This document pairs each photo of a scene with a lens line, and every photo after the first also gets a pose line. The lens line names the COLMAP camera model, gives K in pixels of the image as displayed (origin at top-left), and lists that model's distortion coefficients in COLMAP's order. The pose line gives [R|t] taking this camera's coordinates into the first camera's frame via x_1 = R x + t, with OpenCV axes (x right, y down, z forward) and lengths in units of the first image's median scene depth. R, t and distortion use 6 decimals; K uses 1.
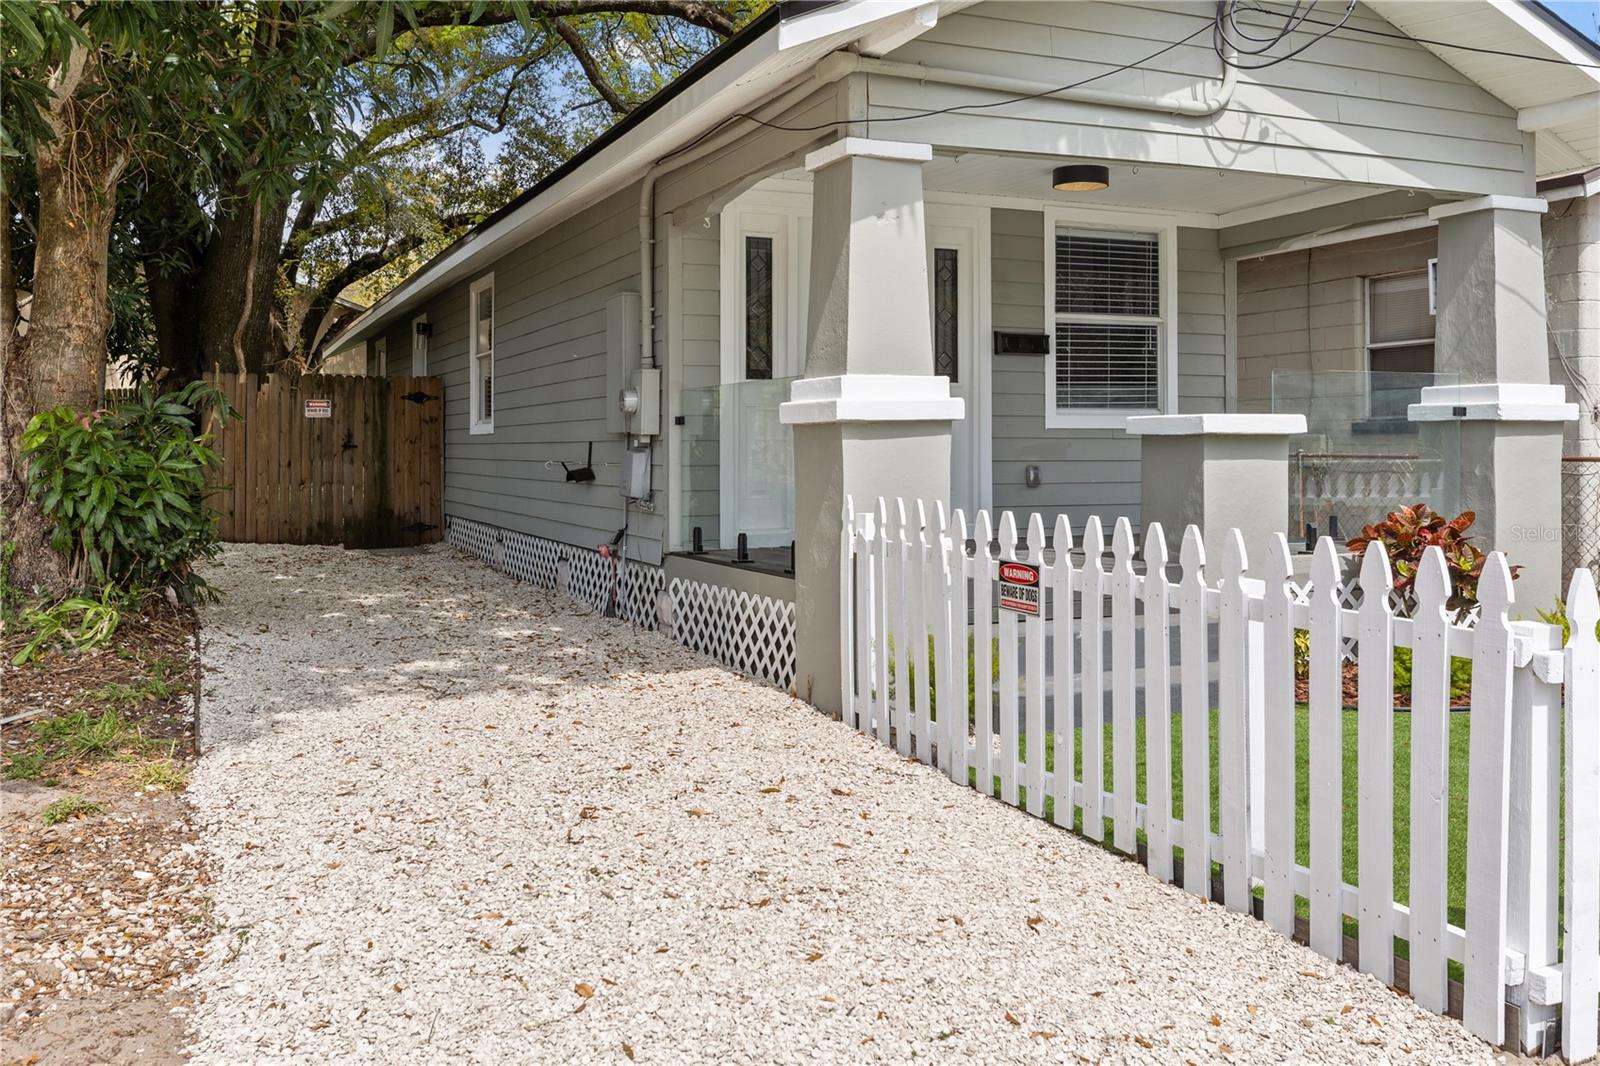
lens RADIAL K [[1405.7, 0, 840.2], [0, 1405.7, 504.2], [0, 0, 1]] dist [-0.000746, 0.011736]
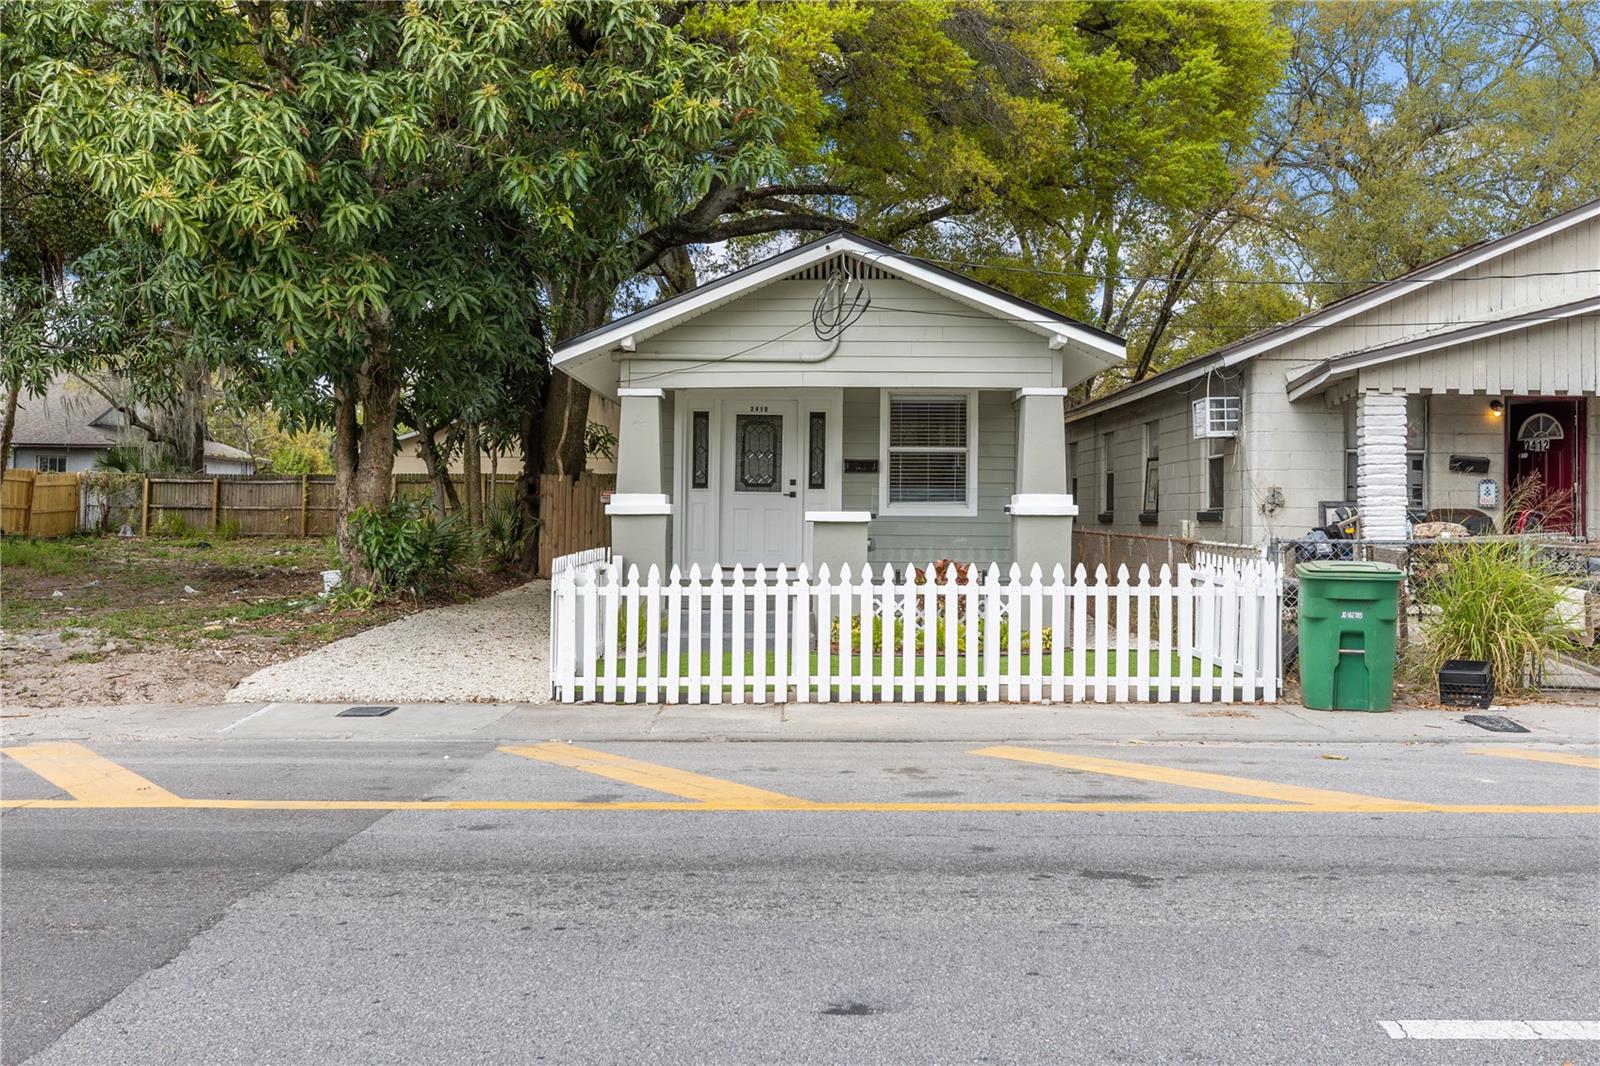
lens RADIAL K [[1600.7, 0, 806.4], [0, 1600.7, 531.6], [0, 0, 1]] dist [0.025407, 0.000000]
pose [[0.904266, 0.013144, -0.426768, 0.874614], [-0.027362, 0.999255, -0.027200, 0.018737], [0.426093, 0.036273, 0.903952, -0.753498]]
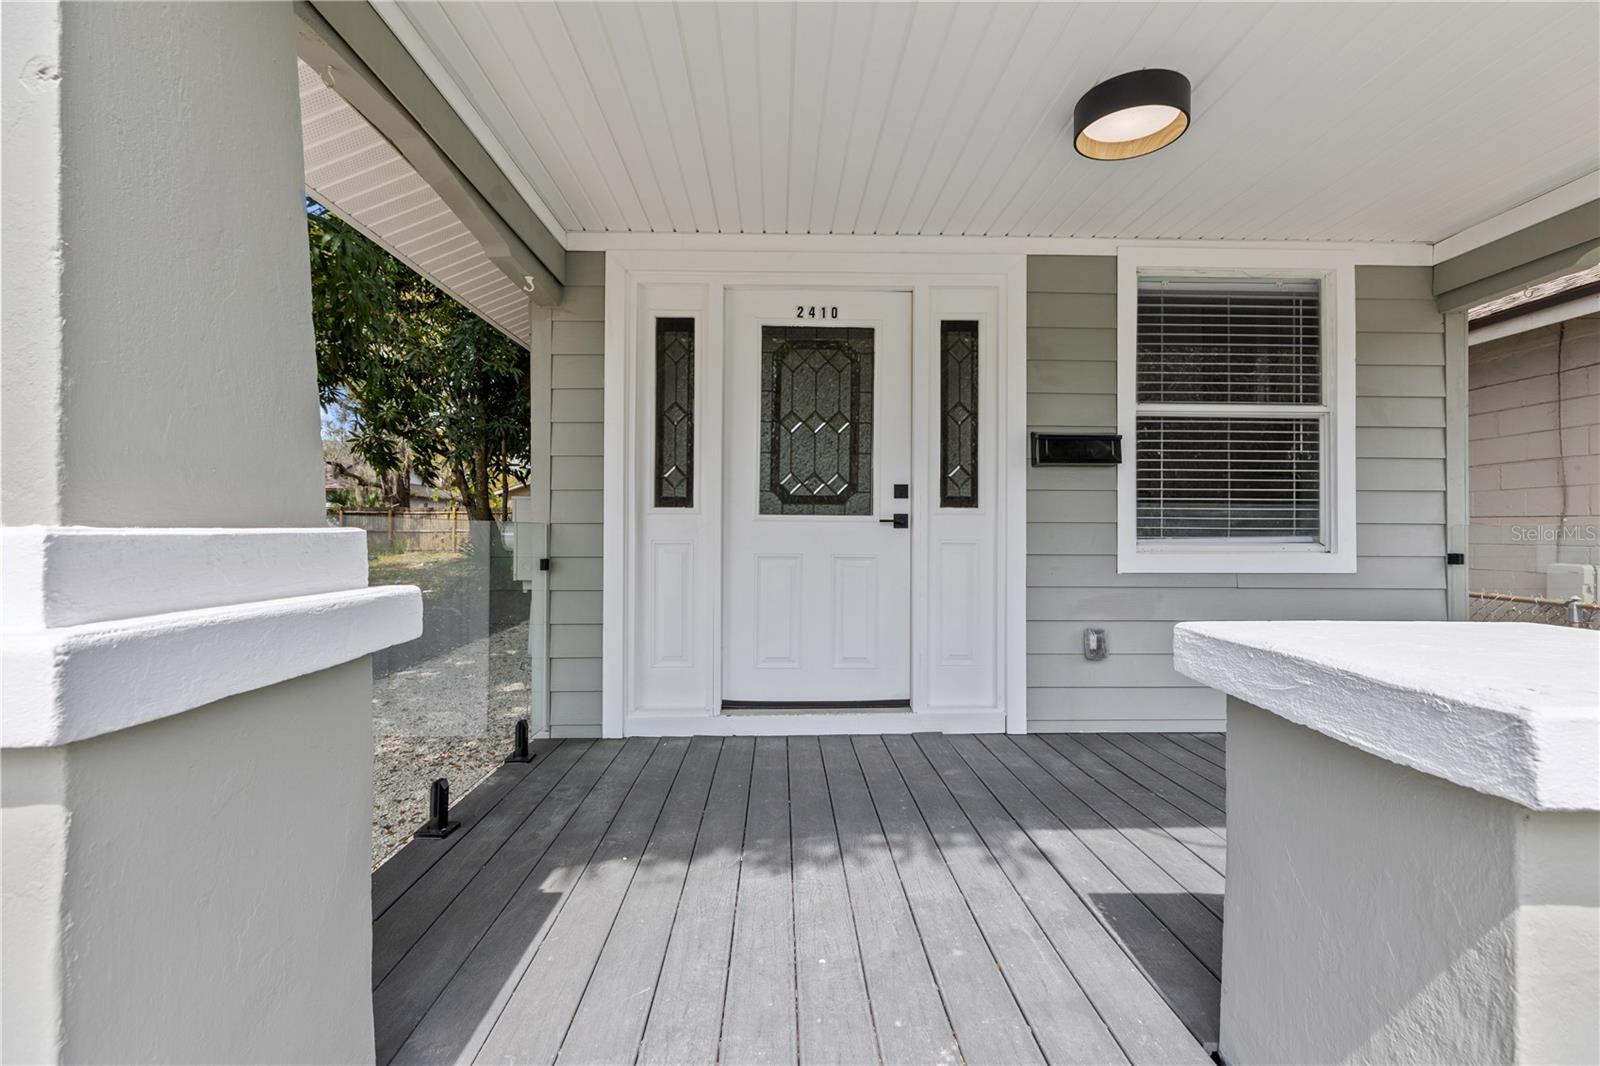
lens RADIAL K [[723.9, 0, 815.0], [0, 723.9, 533.5], [0, 0, 1]] dist [0.002259, 0.000681]
pose [[0.920453, 0.007128, -0.390789, 0.147157], [-0.021543, 0.999239, -0.032516, -0.058122], [0.390260, 0.038348, 0.919906, 0.617397]]
